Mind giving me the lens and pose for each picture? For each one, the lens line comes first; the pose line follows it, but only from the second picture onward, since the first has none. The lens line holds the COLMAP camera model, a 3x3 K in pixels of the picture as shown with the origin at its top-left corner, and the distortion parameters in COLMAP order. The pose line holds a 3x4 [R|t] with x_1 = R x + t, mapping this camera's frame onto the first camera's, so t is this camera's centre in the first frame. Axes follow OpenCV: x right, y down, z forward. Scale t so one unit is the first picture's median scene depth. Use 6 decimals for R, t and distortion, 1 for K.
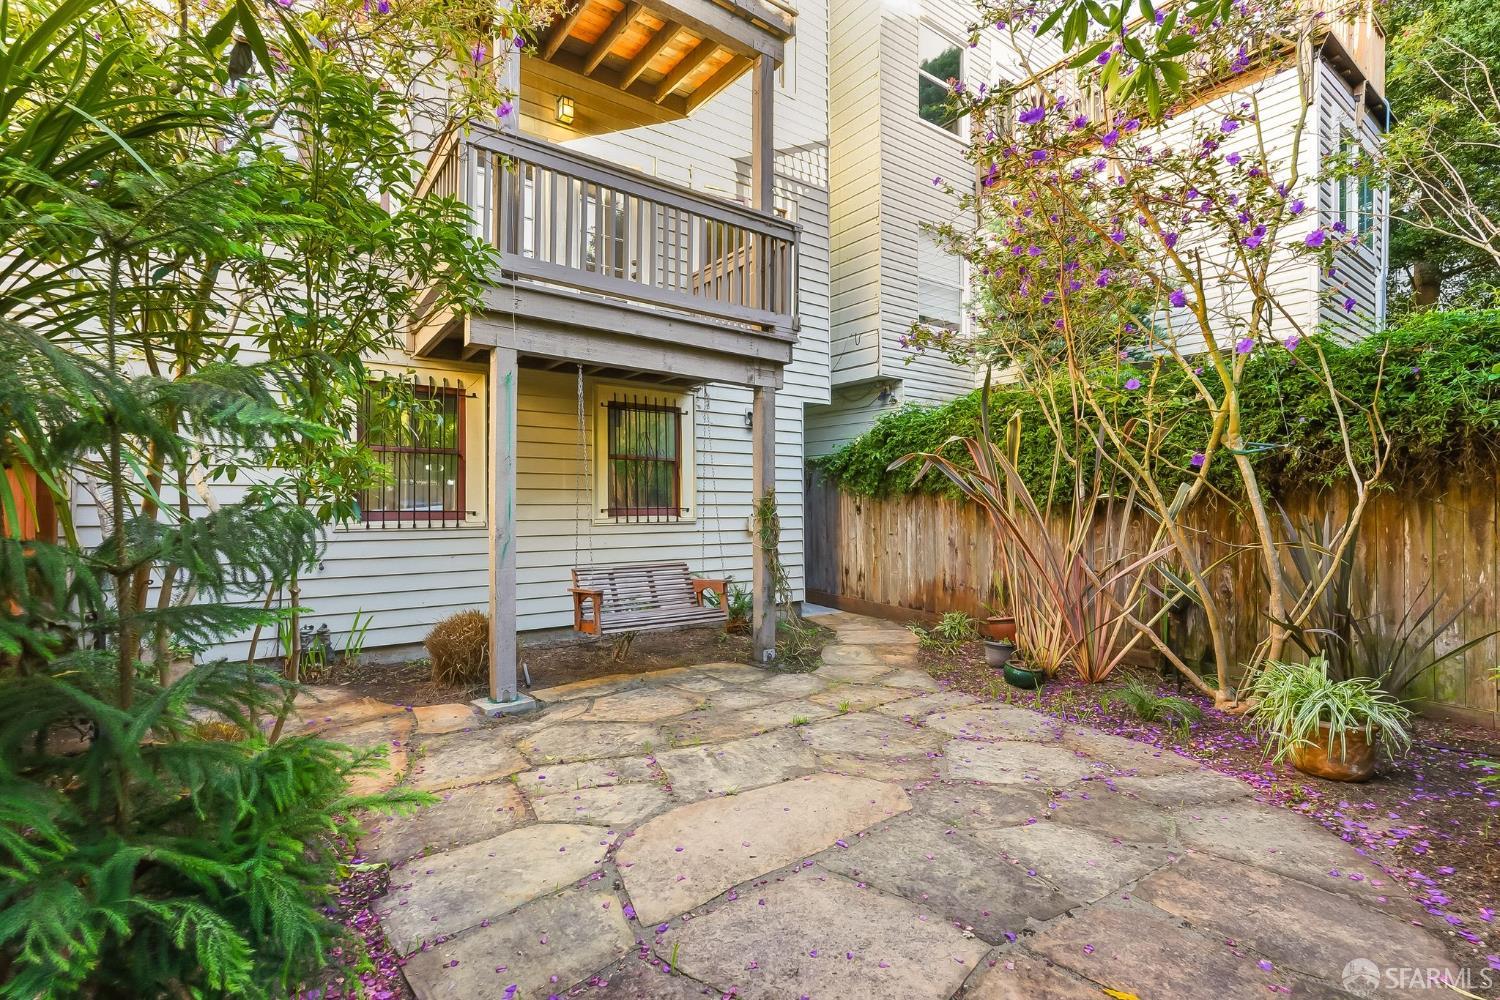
lens RADIAL K [[665.6, 0, 750.2], [0, 665.6, 501.4], [0, 0, 1]] dist [-0.001733, 0.000322]
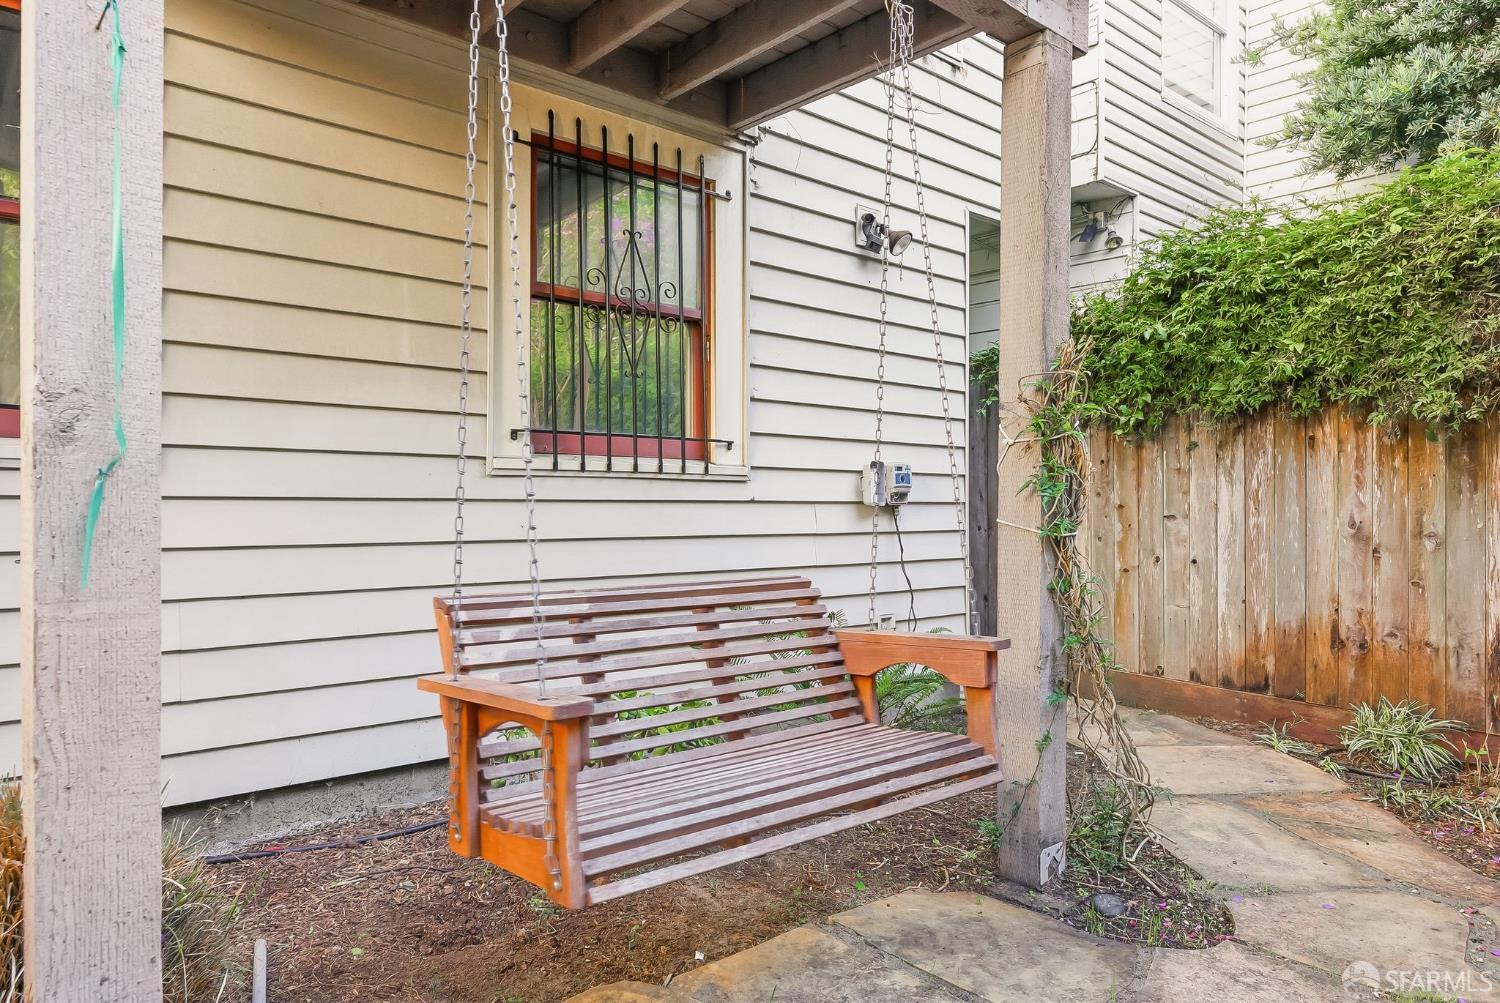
lens RADIAL K [[957.9, 0, 748.9], [0, 957.9, 500.9], [0, 0, 1]] dist [-0.010030, -0.001154]
pose [[0.996621, 0.007299, 0.081809, -0.128635], [-0.007744, 0.999957, 0.005123, 0.042462], [-0.081768, -0.005739, 0.996635, 0.443334]]
